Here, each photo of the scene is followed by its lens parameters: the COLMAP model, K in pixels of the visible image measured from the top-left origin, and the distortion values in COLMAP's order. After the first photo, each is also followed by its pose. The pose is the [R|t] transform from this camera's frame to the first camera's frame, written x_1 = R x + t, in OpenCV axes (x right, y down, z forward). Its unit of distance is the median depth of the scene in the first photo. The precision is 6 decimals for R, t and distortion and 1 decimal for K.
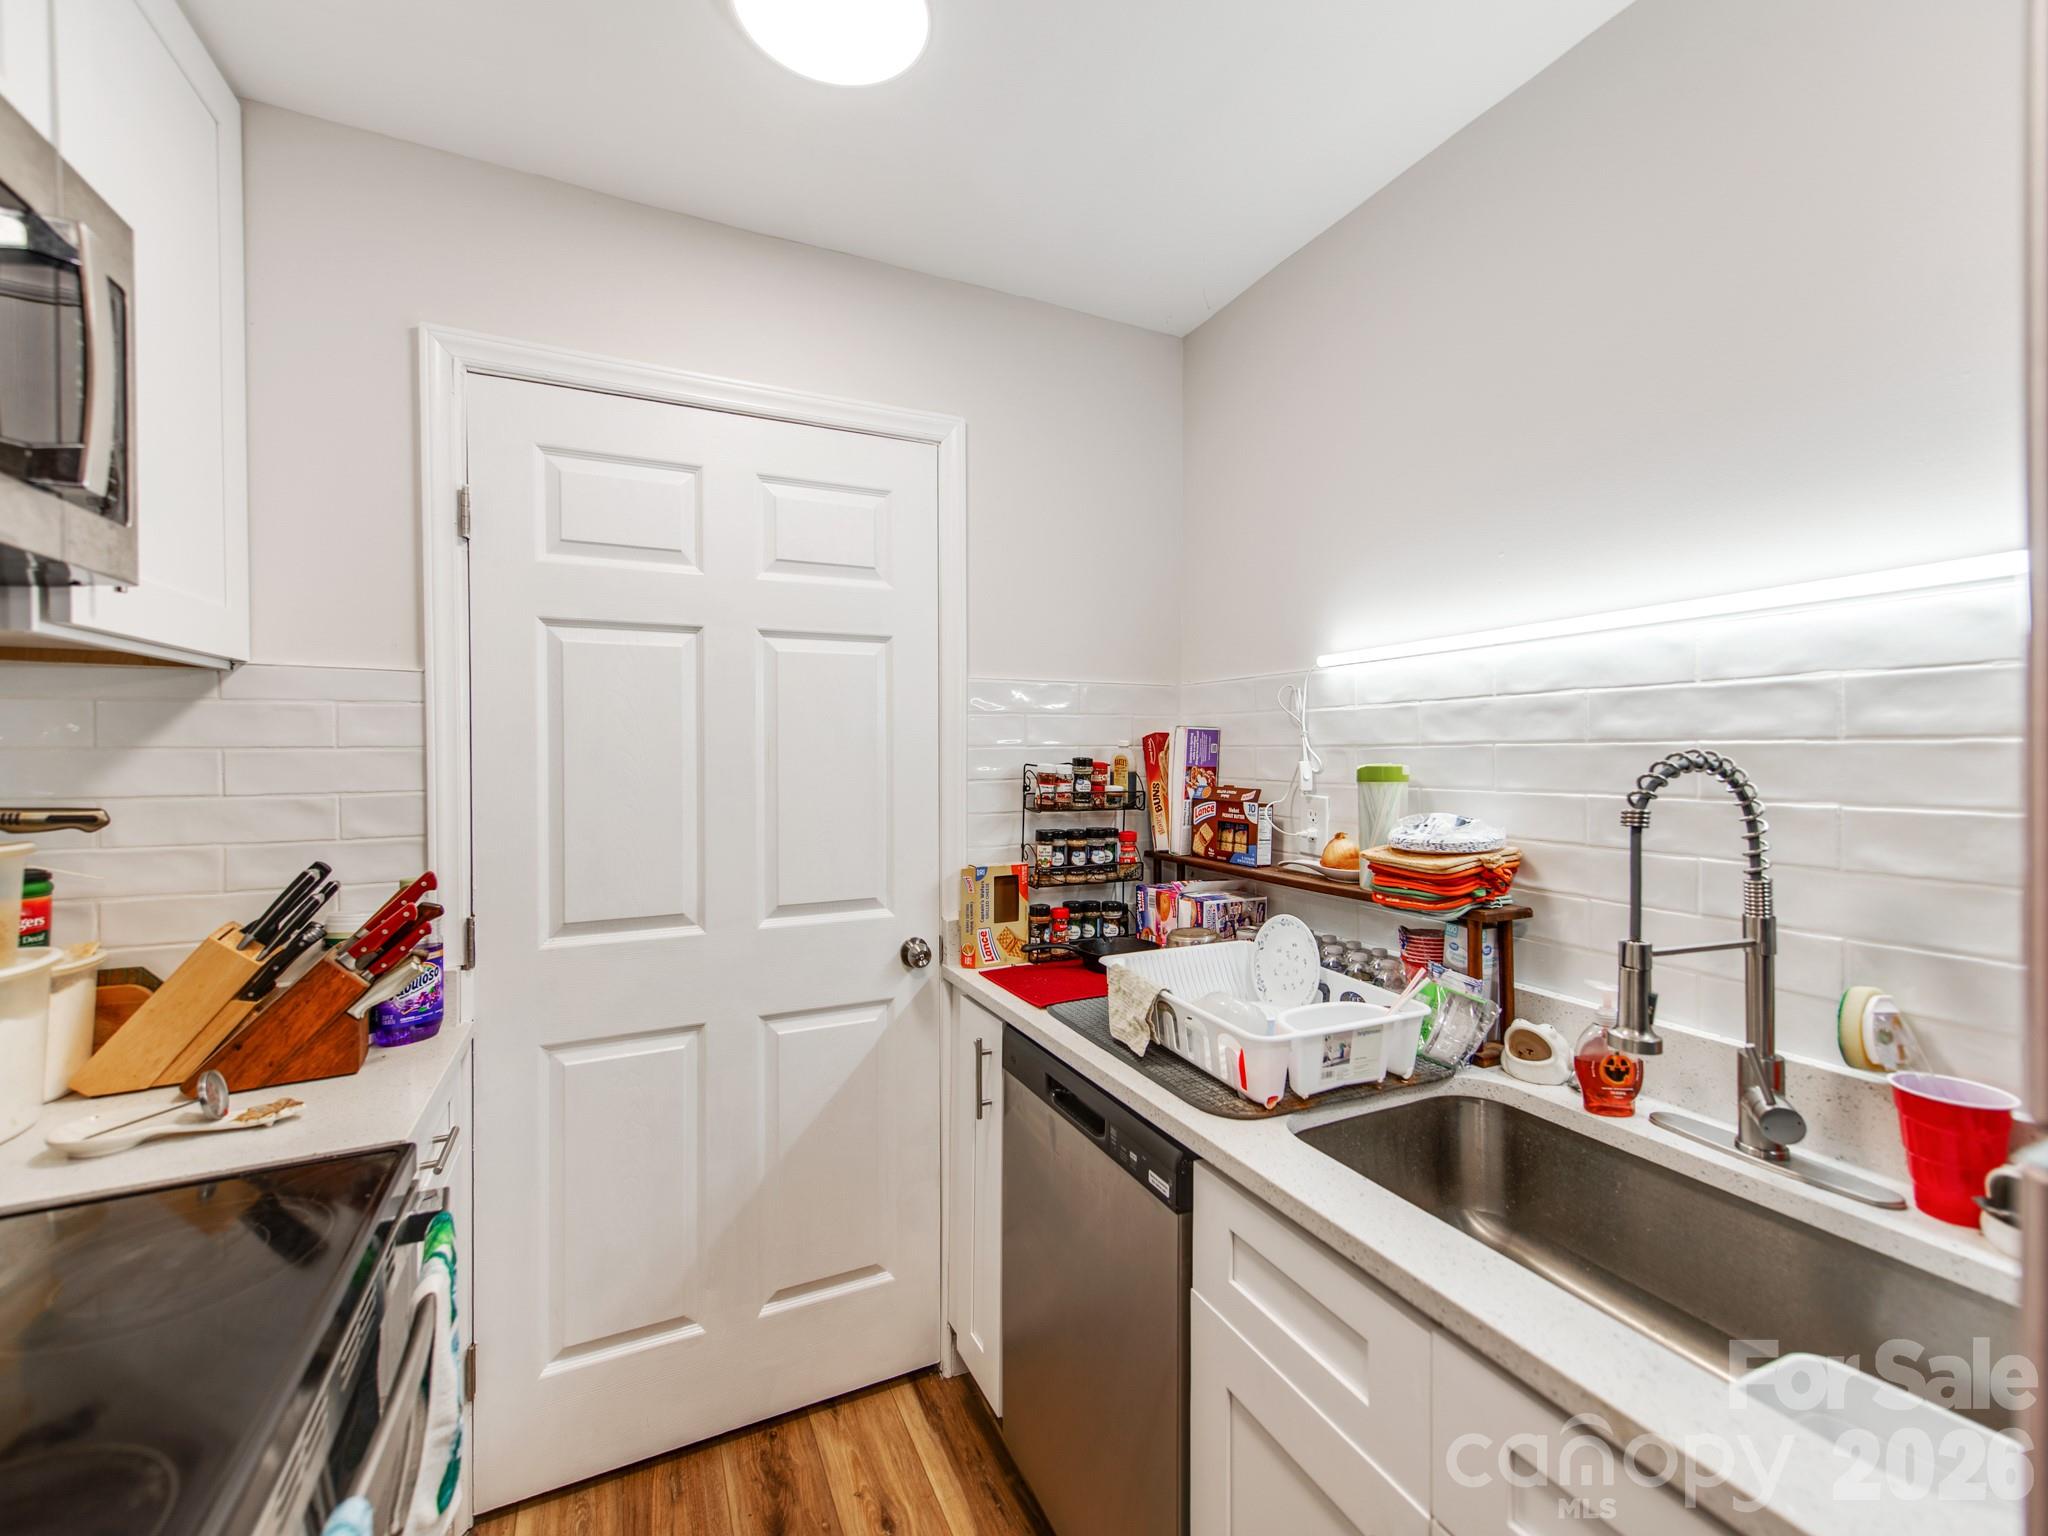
lens RADIAL K [[839.1, 0, 1003.3], [0, 839.1, 742.1], [0, 0, 1]] dist [0.003181, 0.000353]
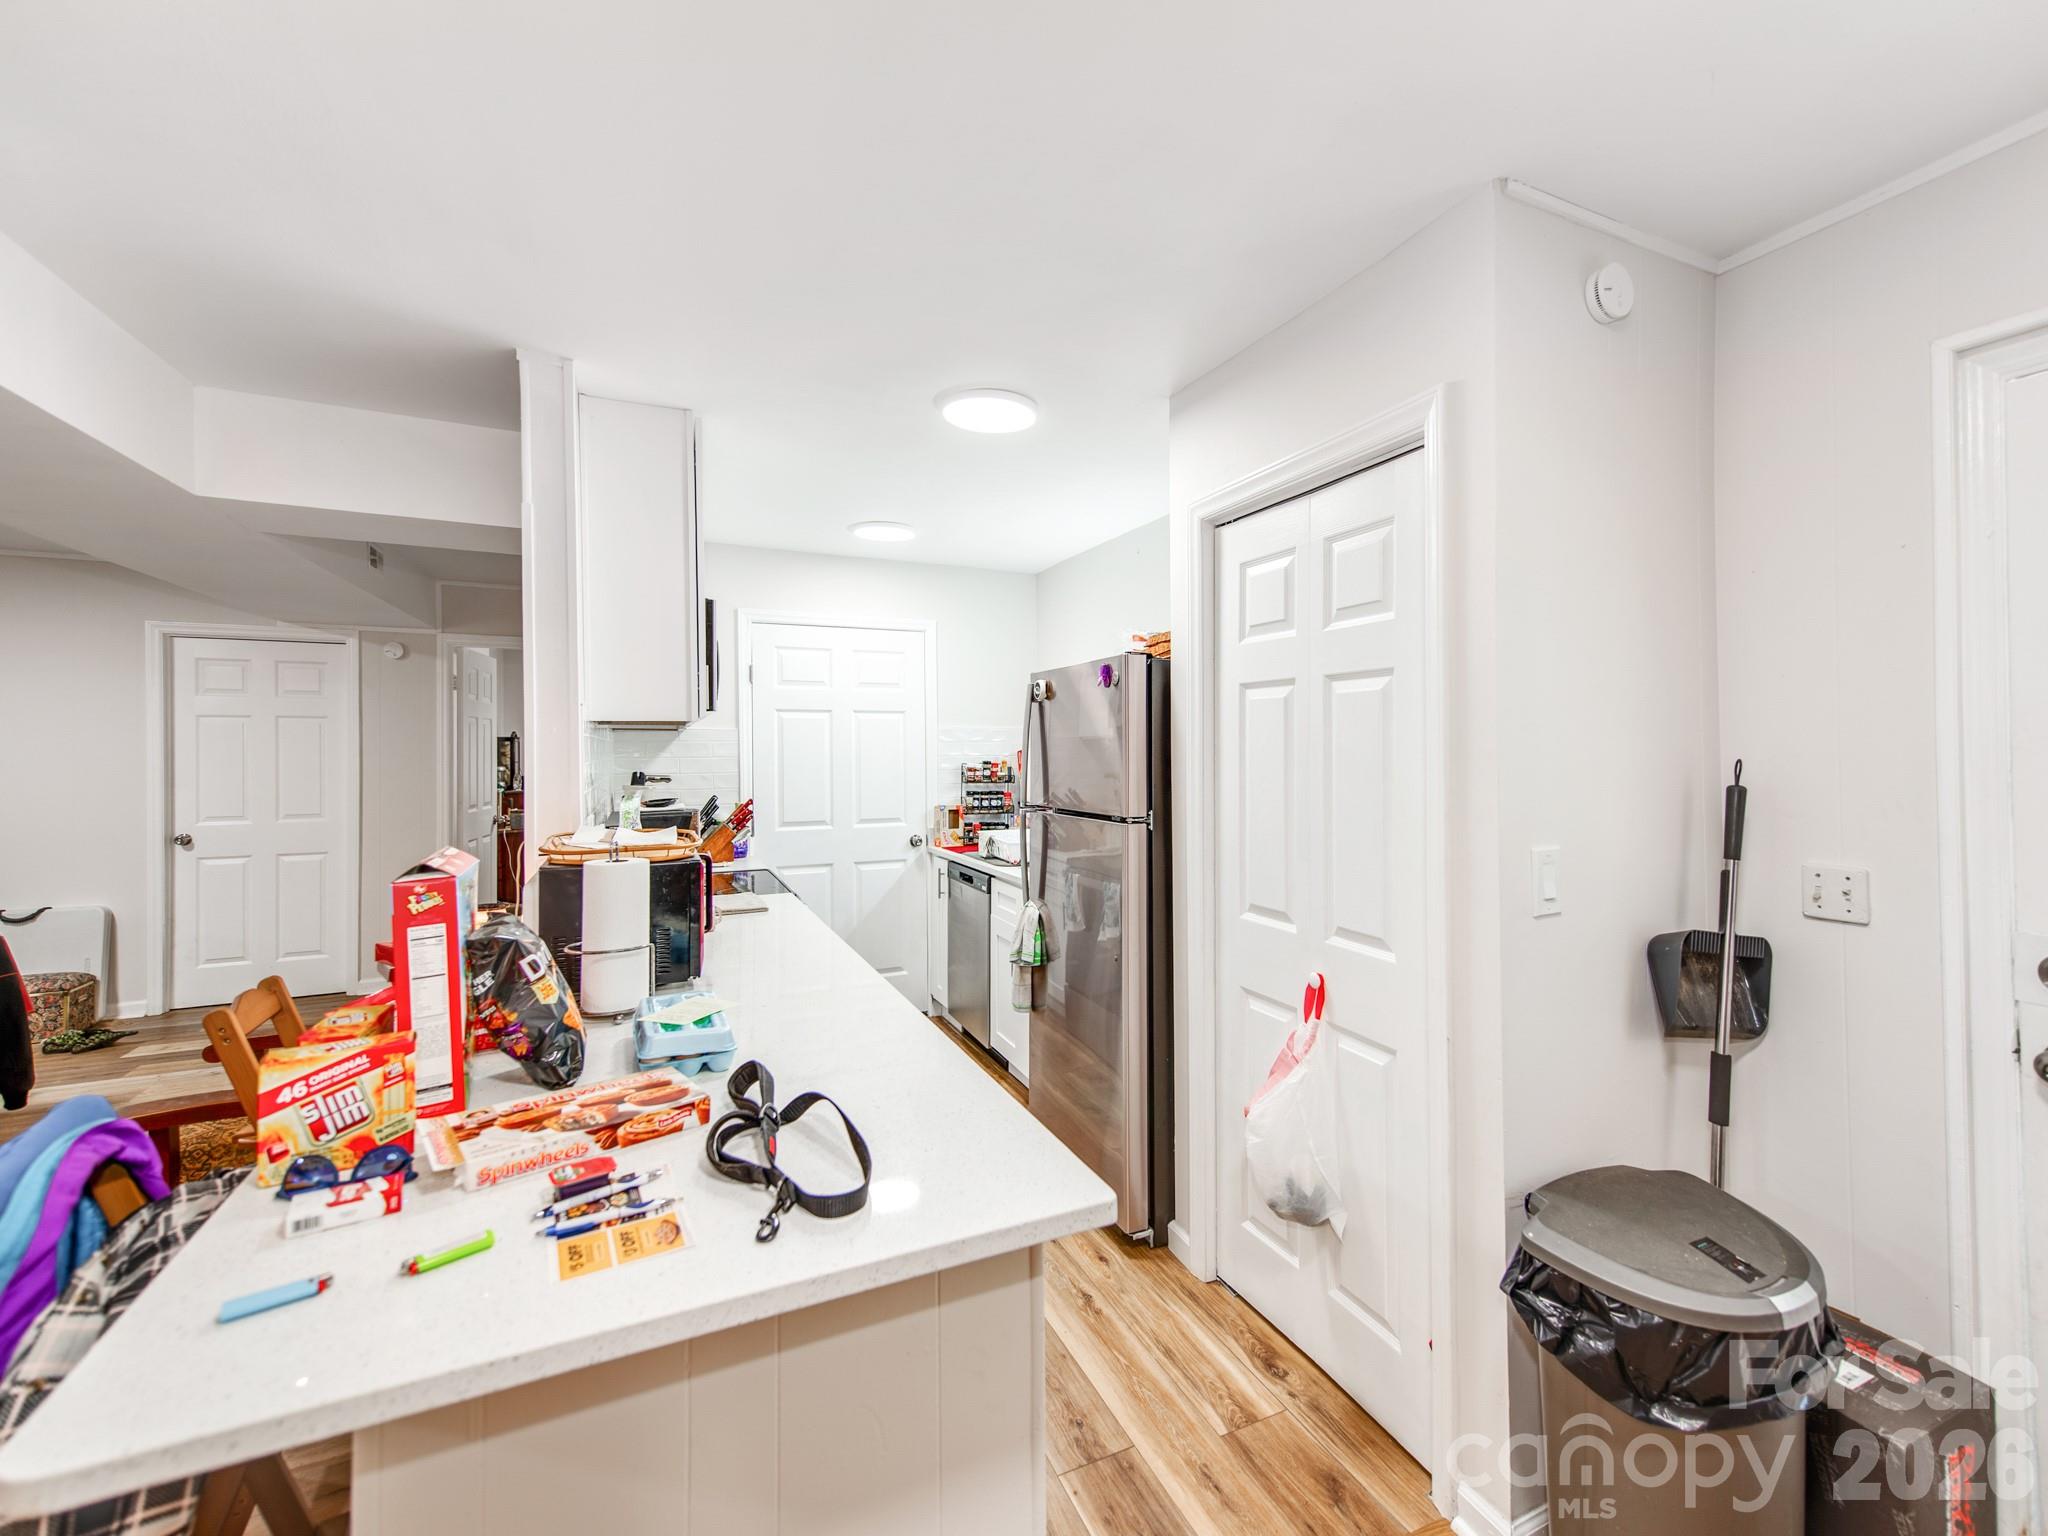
lens RADIAL K [[862.5, 0, 1026.9], [0, 862.5, 752.1], [0, 0, 1]] dist [0.024781, -0.006356]
pose [[0.999941, -0.002137, -0.010643, 0.239733], [0.002224, 0.999964, 0.008203, -0.025778], [0.010625, -0.008226, 0.999910, -1.472065]]
